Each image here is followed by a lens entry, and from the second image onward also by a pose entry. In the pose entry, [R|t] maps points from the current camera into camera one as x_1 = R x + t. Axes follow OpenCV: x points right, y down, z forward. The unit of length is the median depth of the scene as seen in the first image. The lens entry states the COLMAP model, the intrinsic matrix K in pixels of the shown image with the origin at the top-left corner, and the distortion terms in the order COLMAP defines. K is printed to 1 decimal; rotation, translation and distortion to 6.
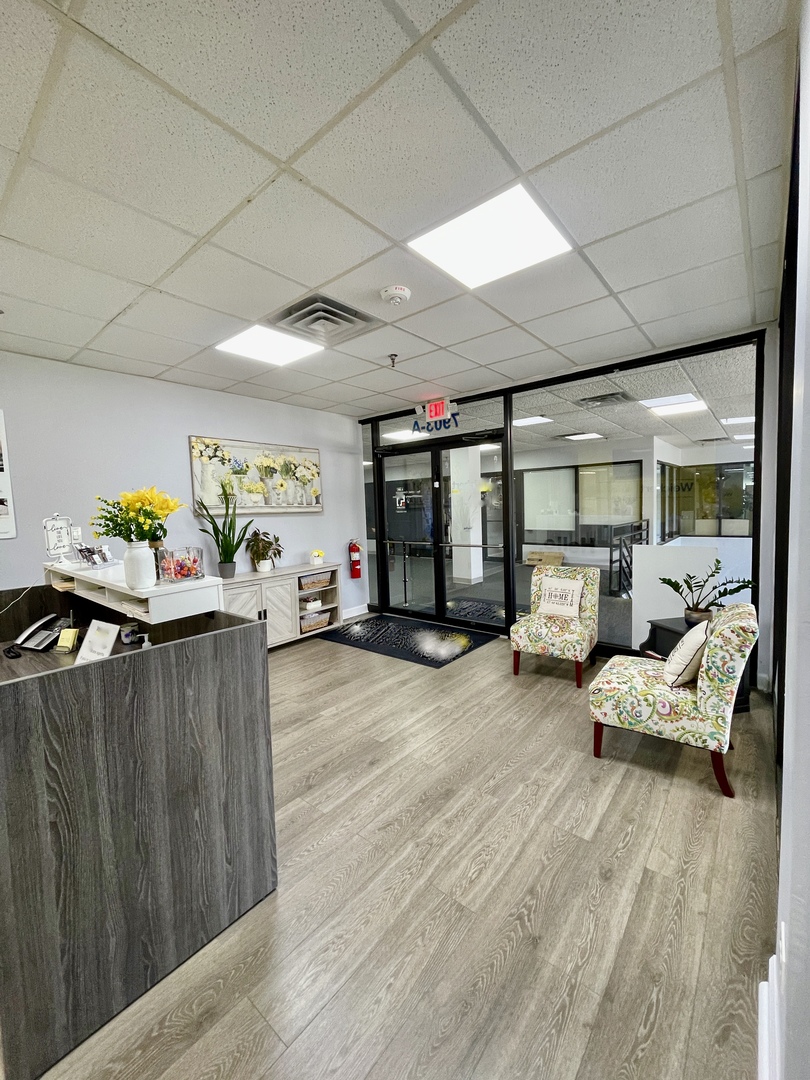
lens RADIAL K [[433.4, 0, 405.0], [0, 433.4, 540.0], [0, 0, 1]] dist [-0.002390, -0.000267]
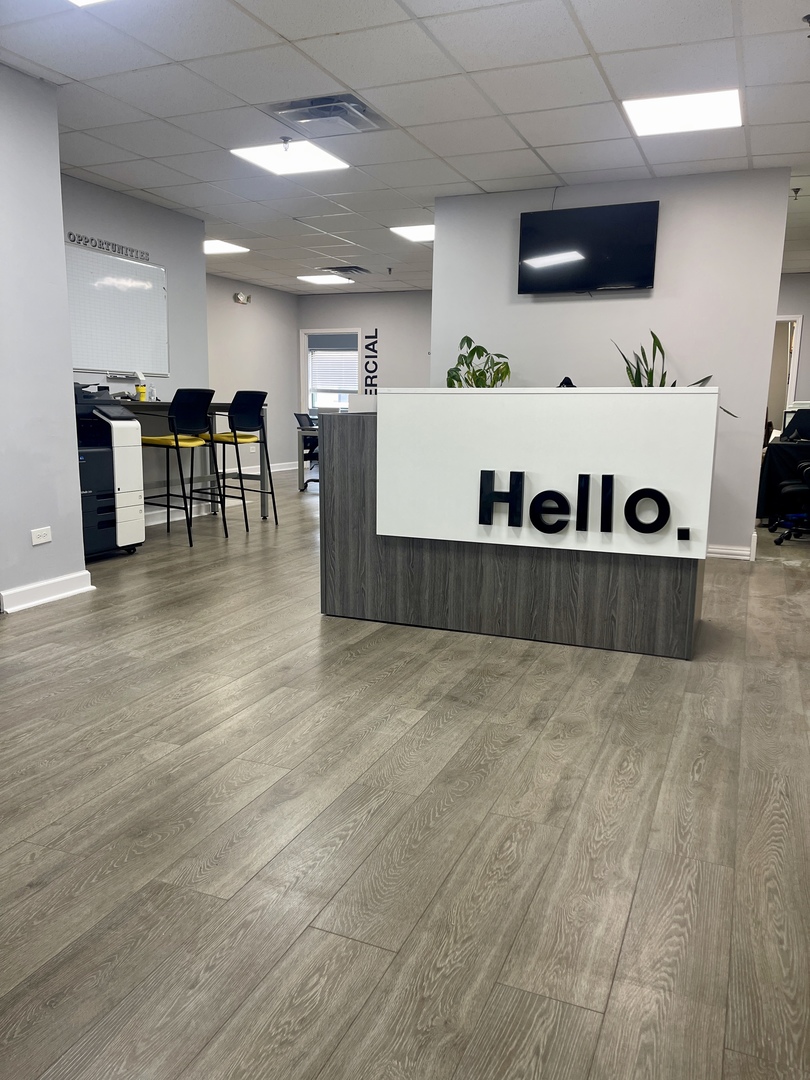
lens RADIAL K [[820.2, 0, 405.0], [0, 820.2, 540.0], [0, 0, 1]] dist [0.088862, -0.120610]
pose [[-0.957837, 0.070679, -0.278483, 0.089970], [-0.001987, 0.967617, 0.252416, -0.043538], [0.287306, 0.242327, -0.926679, 1.972251]]
